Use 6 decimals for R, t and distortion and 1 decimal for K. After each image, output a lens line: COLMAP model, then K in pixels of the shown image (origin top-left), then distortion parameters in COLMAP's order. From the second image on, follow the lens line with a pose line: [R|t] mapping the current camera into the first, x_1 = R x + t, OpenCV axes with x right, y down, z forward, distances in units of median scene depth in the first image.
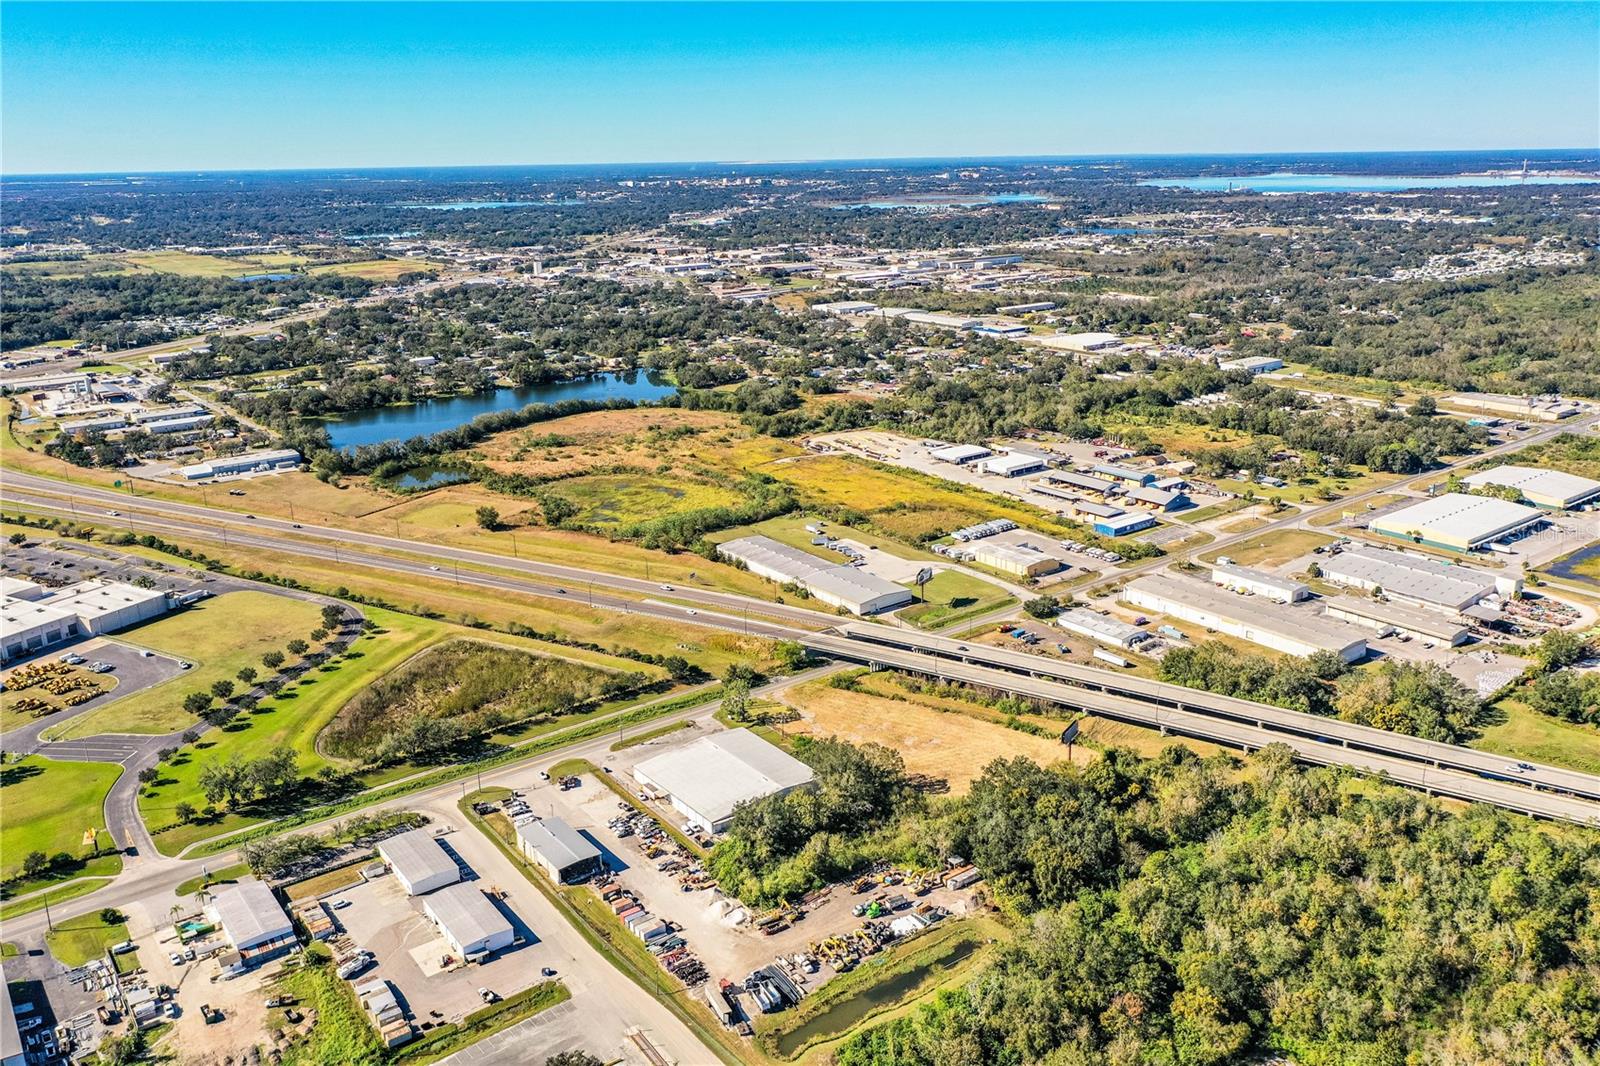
lens RADIAL K [[1258.8, 0, 798.8], [0, 1258.8, 524.6], [0, 0, 1]] dist [0.001072, 0.002840]
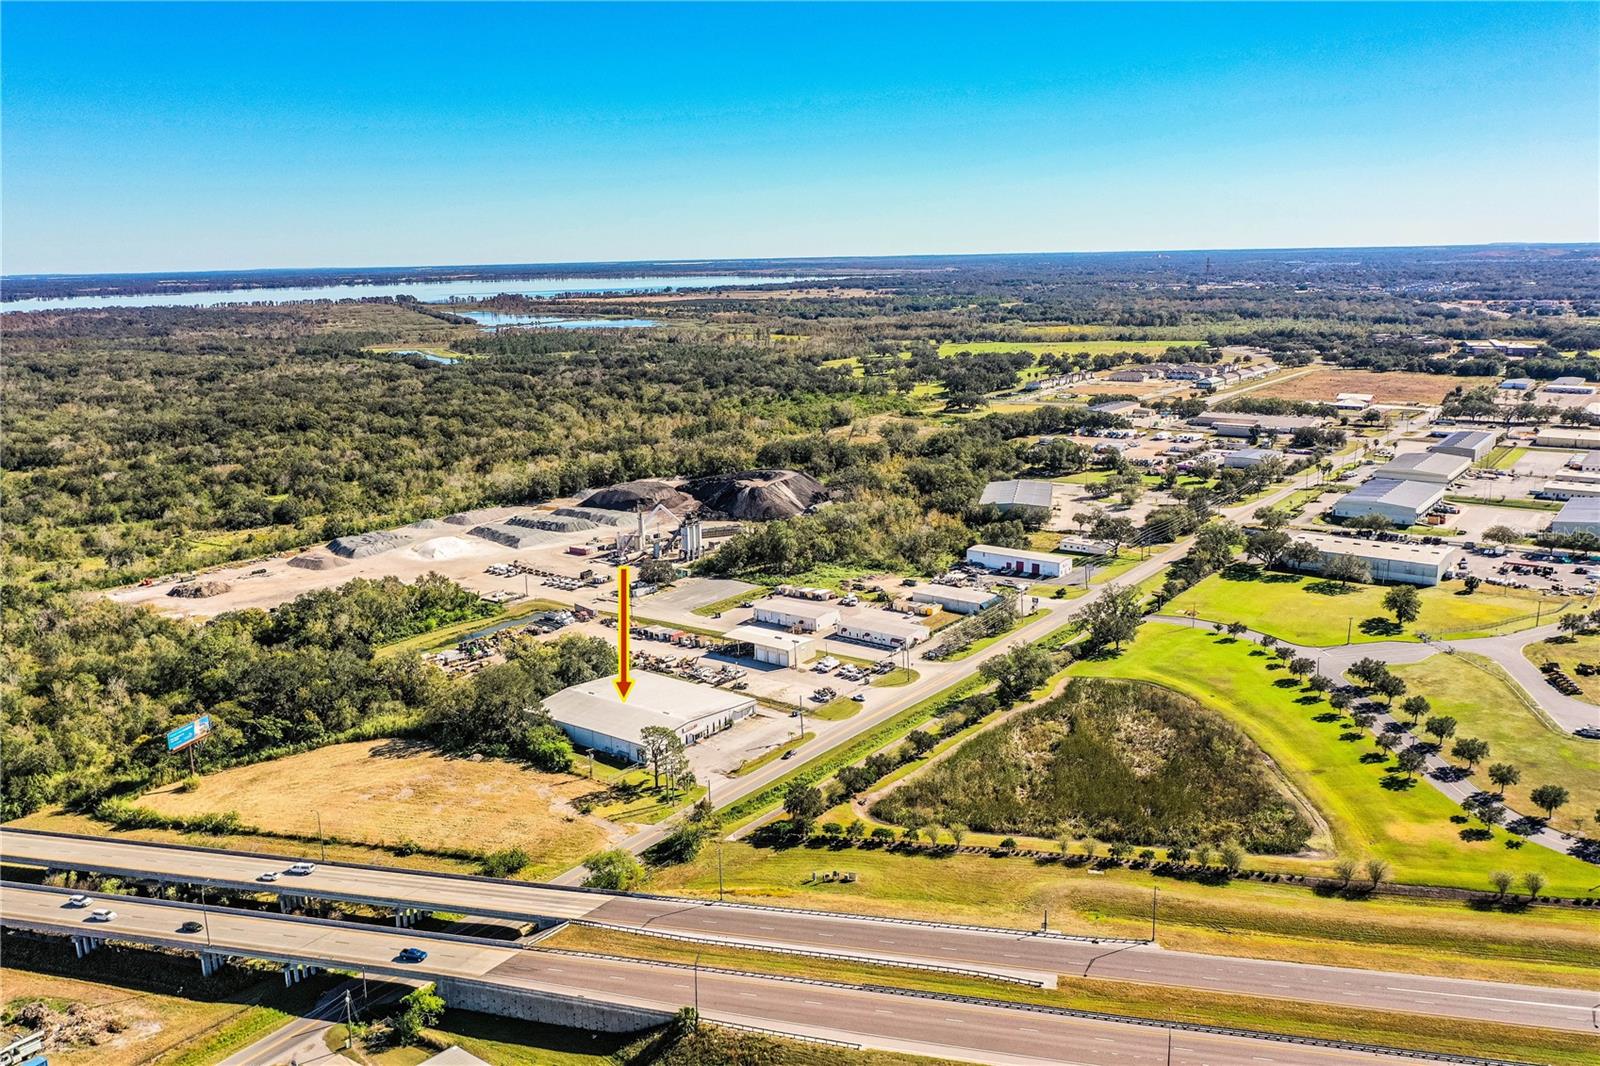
lens RADIAL K [[1258.8, 0, 799.8], [0, 1258.8, 539.1], [0, 0, 1]] dist [0.001072, 0.002840]
pose [[-0.964448, 0.093536, -0.247166, 0.028463], [-0.040076, 0.872687, 0.486632, -0.233037], [0.261216, 0.479237, -0.837913, 1.240167]]
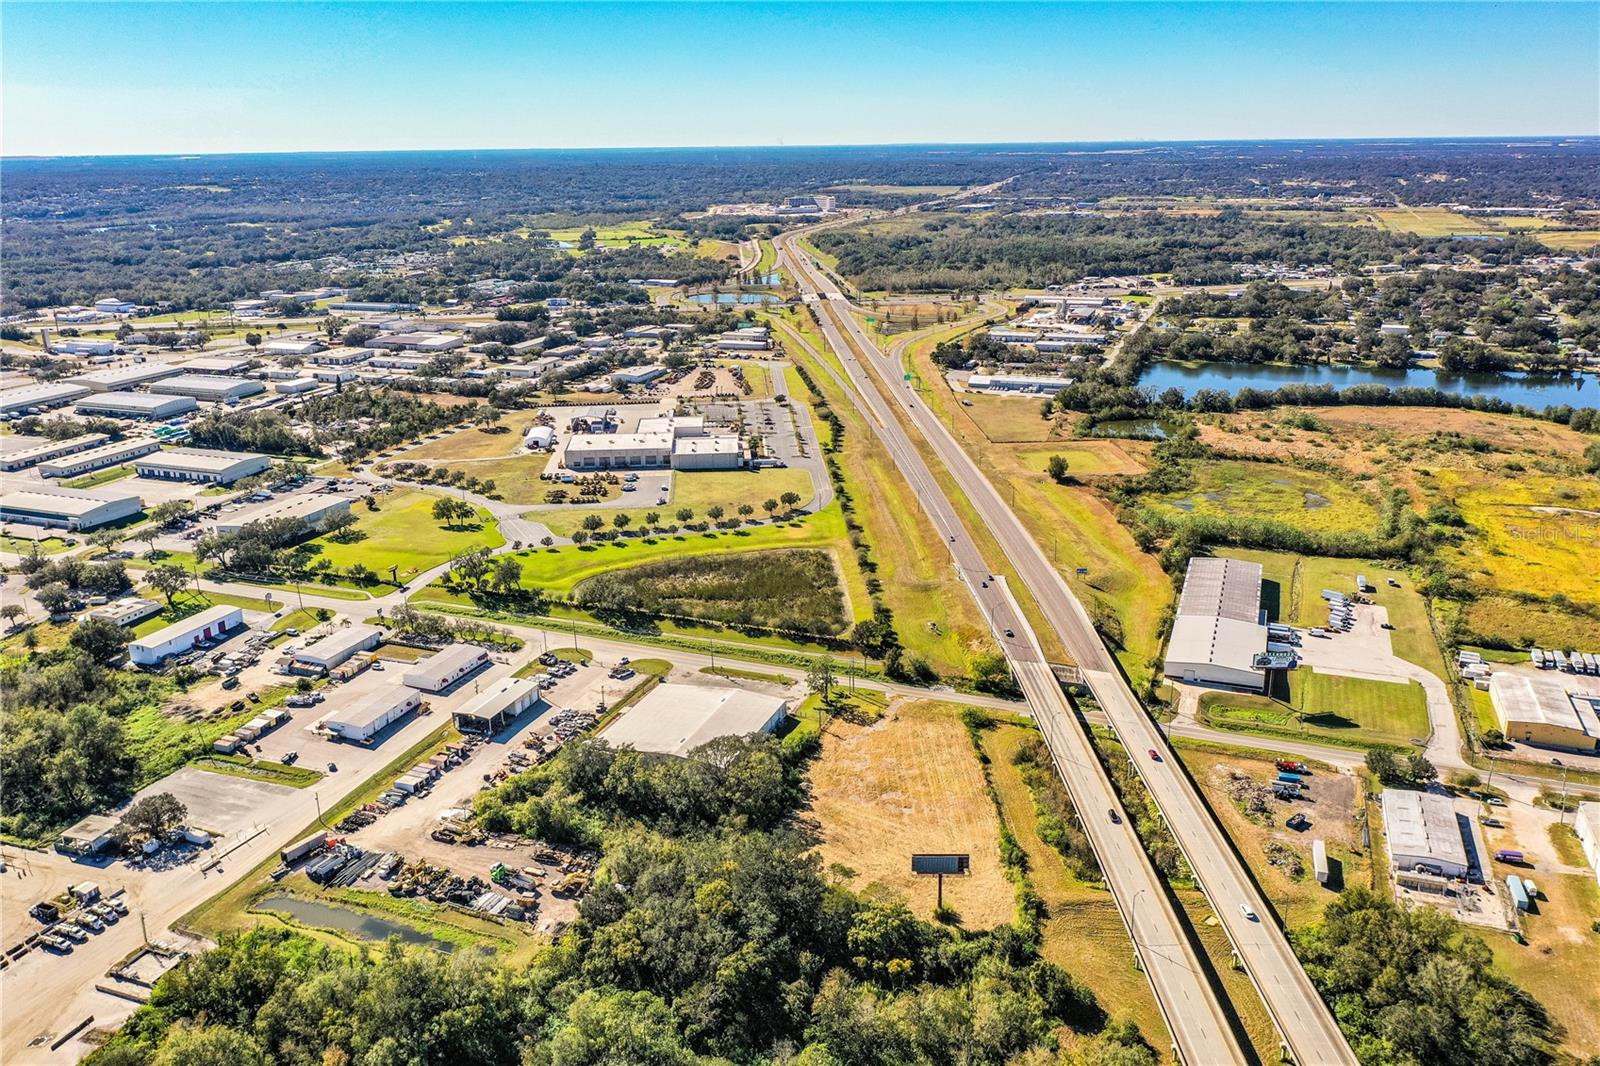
lens RADIAL K [[1258.8, 0, 800.7], [0, 1258.8, 530.2], [0, 0, 1]] dist [0.001072, 0.002840]
pose [[0.522578, 0.262824, -0.811070, 0.514910], [-0.237607, 0.958506, 0.157508, -0.076550], [0.818813, 0.110405, 0.563343, 0.390525]]
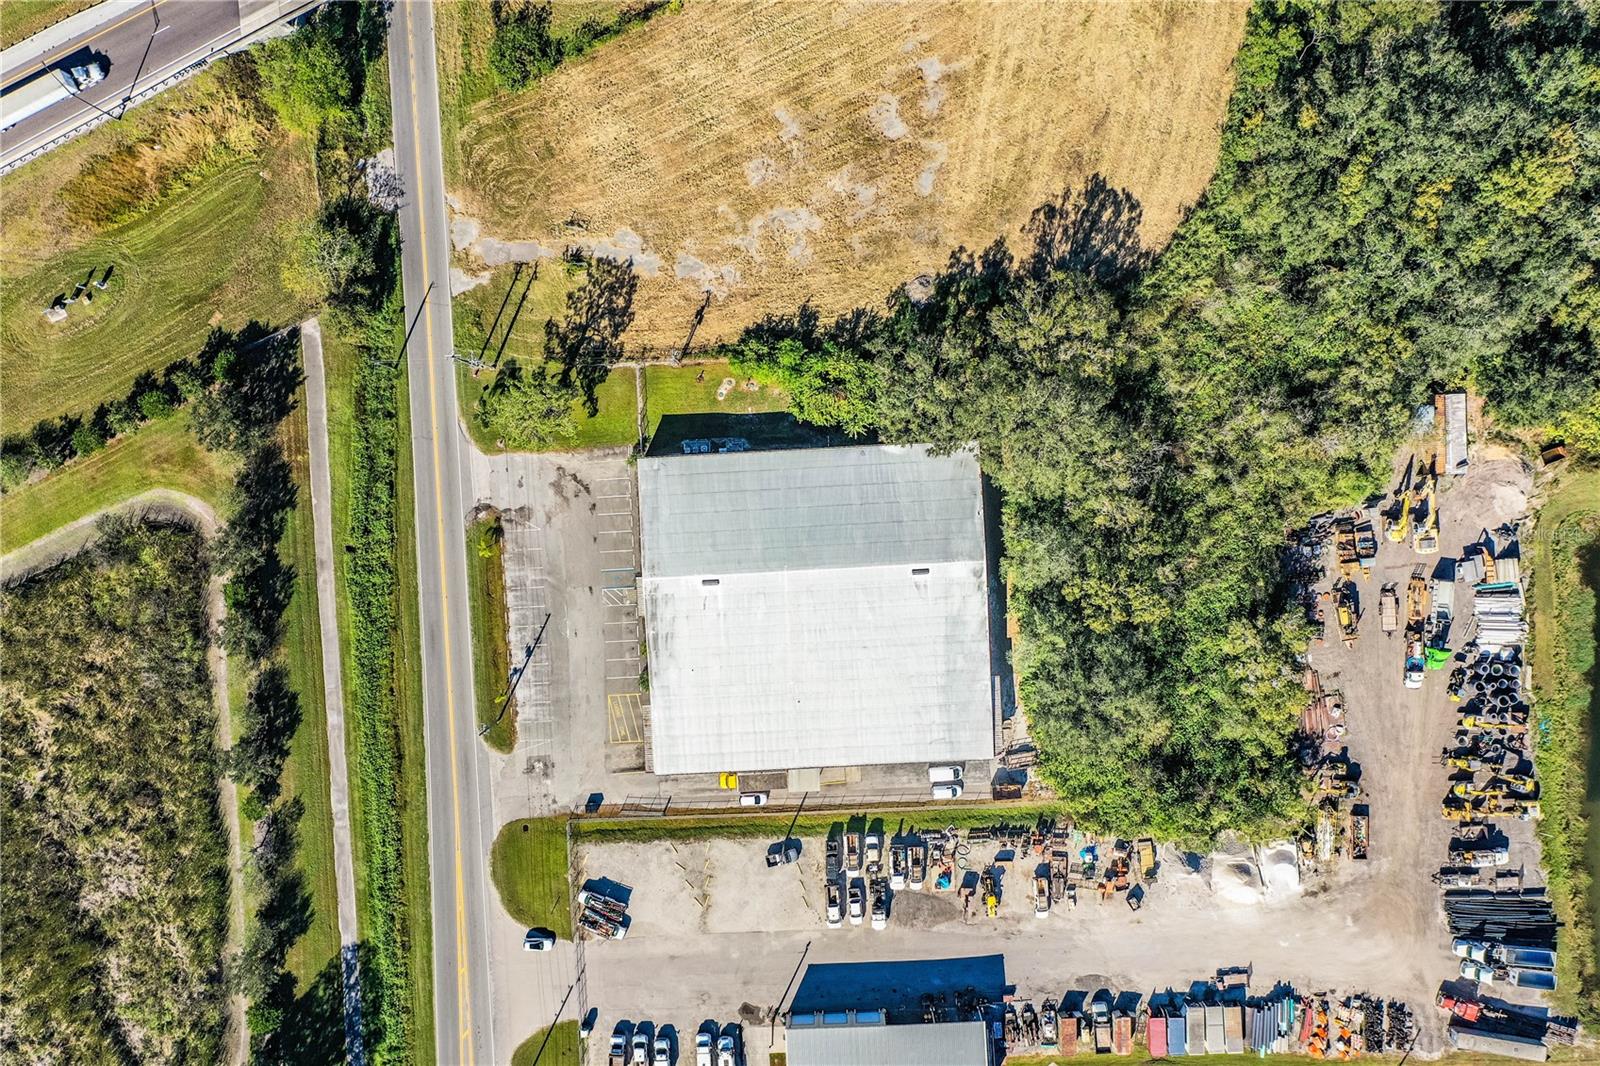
lens RADIAL K [[1258.8, 0, 806.7], [0, 1258.8, 533.0], [0, 0, 1]] dist [0.001072, 0.002840]
pose [[0.567479, -0.823254, -0.014815, -0.023091], [0.246684, 0.152821, 0.956971, -0.155646], [-0.785566, -0.546716, 0.289807, 0.659304]]
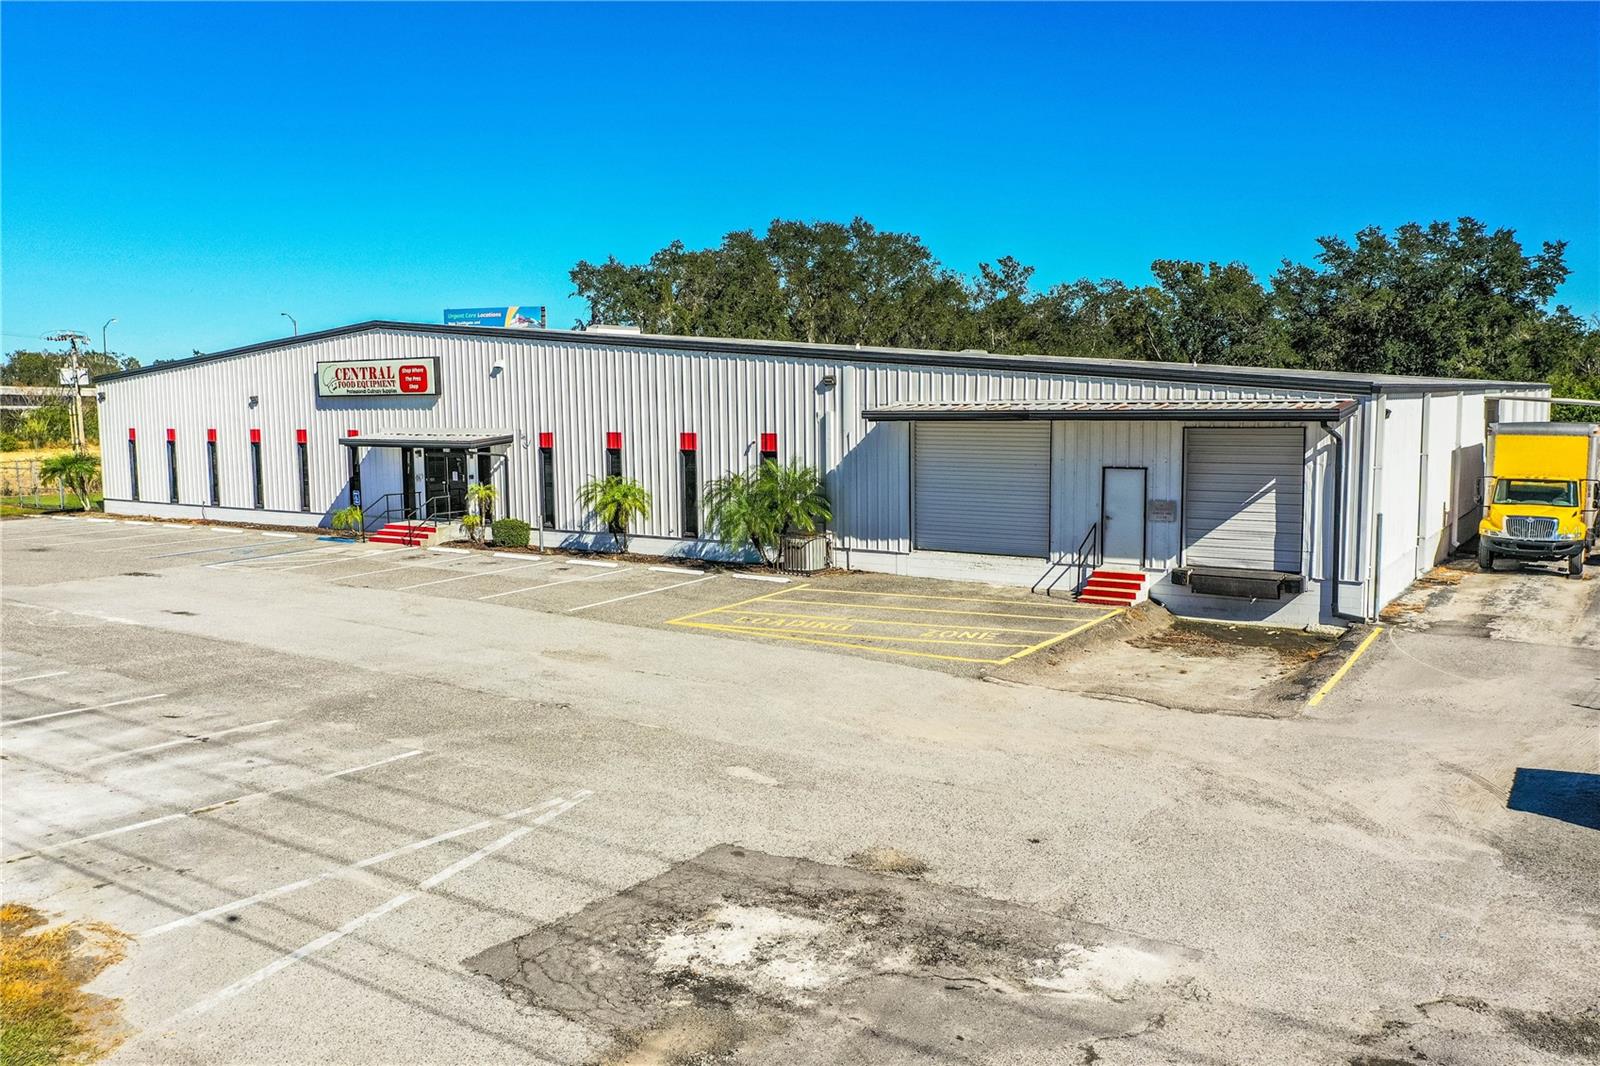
lens RADIAL K [[1258.8, 0, 804.7], [0, 1258.8, 524.6], [0, 0, 1]] dist [0.001072, 0.002840]
pose [[-0.319111, -0.077266, 0.944562, -0.130892], [0.288074, 0.941603, 0.174347, 0.135193], [-0.902874, 0.327740, -0.278218, 0.775474]]
